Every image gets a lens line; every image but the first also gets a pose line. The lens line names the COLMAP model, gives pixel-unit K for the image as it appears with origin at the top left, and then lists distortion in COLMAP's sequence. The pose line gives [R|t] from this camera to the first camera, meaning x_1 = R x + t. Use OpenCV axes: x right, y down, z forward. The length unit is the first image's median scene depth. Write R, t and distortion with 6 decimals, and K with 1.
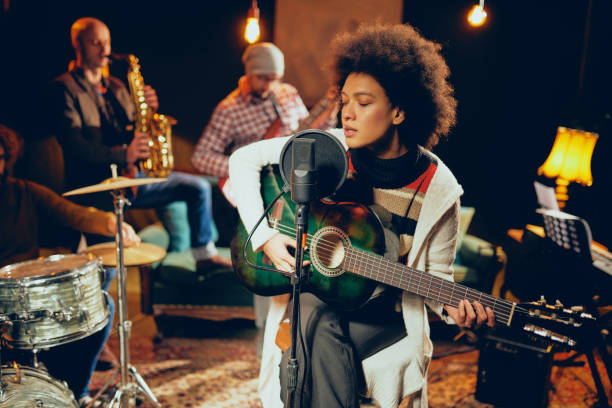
lens RADIAL K [[594.3, 0, 312.0], [0, 594.3, 201.6], [0, 0, 1]] dist [-0.034989, 0.000000]
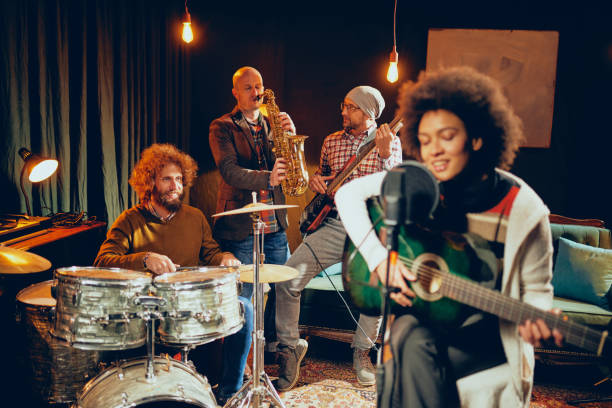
lens RADIAL K [[594.3, 0, 308.0], [0, 594.3, 199.9], [0, 0, 1]] dist [-0.034989, 0.000000]
pose [[0.958091, 0.025303, -0.285344, 0.111052], [-0.043546, 0.997380, -0.057767, 0.017427], [0.283135, 0.067771, 0.956683, -0.097164]]
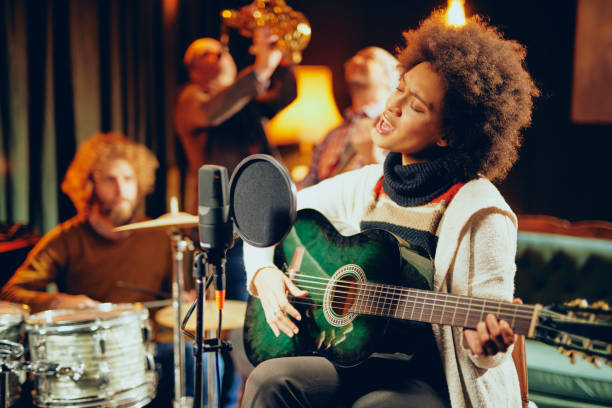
lens RADIAL K [[866.8, 0, 311.2], [0, 866.8, 202.3], [0, 0, 1]] dist [0.002743, 0.000000]
pose [[0.867299, 0.032699, -0.496712, 0.460663], [-0.068775, 0.996142, -0.054511, -0.005004], [0.493013, 0.081439, 0.866202, 0.073312]]
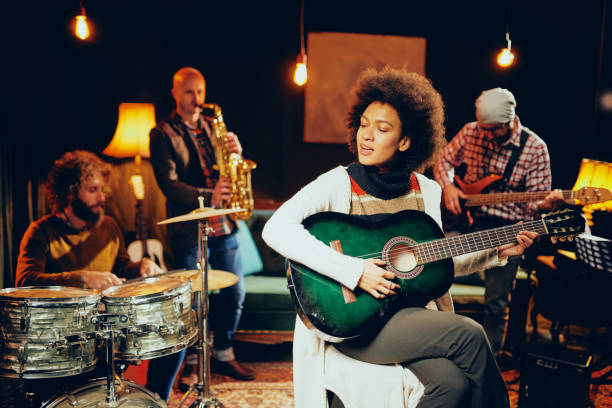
lens RADIAL K [[594.3, 0, 309.4], [0, 594.3, 201.9], [0, 0, 1]] dist [-0.034989, 0.000000]
pose [[0.999806, -0.014582, -0.013204, -0.126419], [0.013765, 0.998104, -0.059998, 0.020416], [0.014054, 0.059805, 0.998111, -0.134950]]
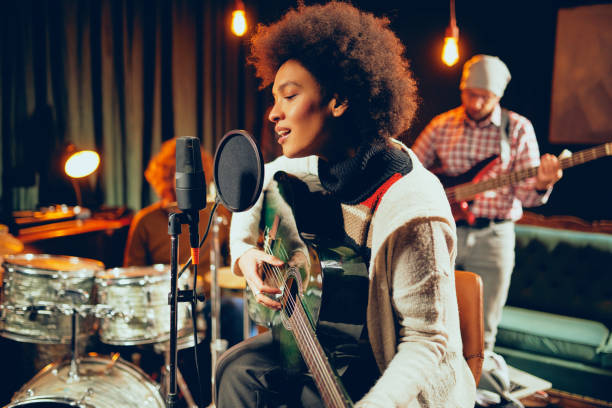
lens RADIAL K [[594.3, 0, 307.7], [0, 594.3, 203.9], [0, 0, 1]] dist [-0.034989, 0.000000]
pose [[0.806398, 0.044791, -0.589675, 0.451156], [-0.094232, 0.994120, -0.053352, 0.014777], [0.583818, 0.098589, 0.805877, 0.297295]]
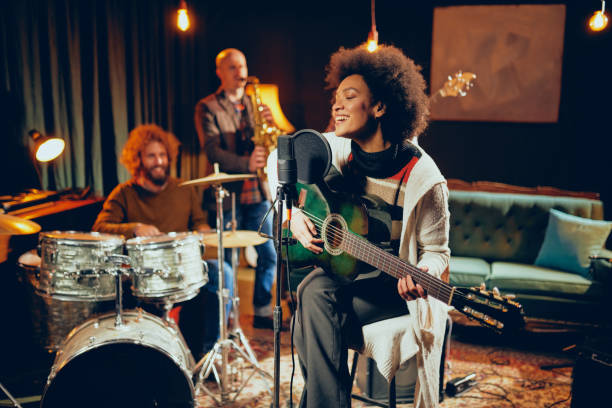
lens RADIAL K [[594.3, 0, 306.1], [0, 594.3, 204.0], [0, 0, 1]] dist [-0.034989, 0.000000]
pose [[0.924616, 0.028889, -0.379804, 0.374315], [-0.039692, 0.998999, -0.020642, 0.048474], [0.378827, 0.034161, 0.924837, -0.129478]]
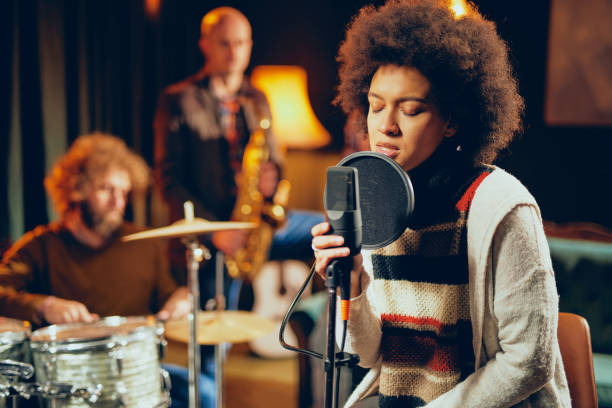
lens RADIAL K [[866.8, 0, 307.4], [0, 866.8, 202.3], [0, 0, 1]] dist [0.002743, 0.000000]
pose [[0.904136, 0.023006, -0.426624, 0.302214], [-0.056114, 0.996294, -0.065195, 0.000521], [0.423543, 0.082884, 0.902076, 0.073870]]
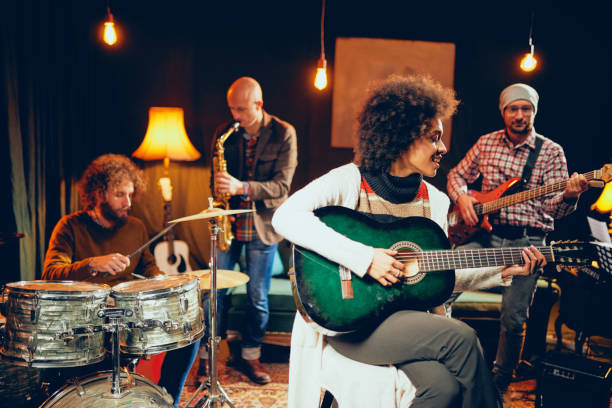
lens RADIAL K [[594.3, 0, 308.7], [0, 594.3, 200.3], [0, 0, 1]] dist [-0.034989, 0.000000]
pose [[0.996617, 0.000791, -0.082180, -0.054891], [-0.006789, 0.997328, -0.072740, 0.029863], [0.081903, 0.073052, 0.993959, -0.148485]]
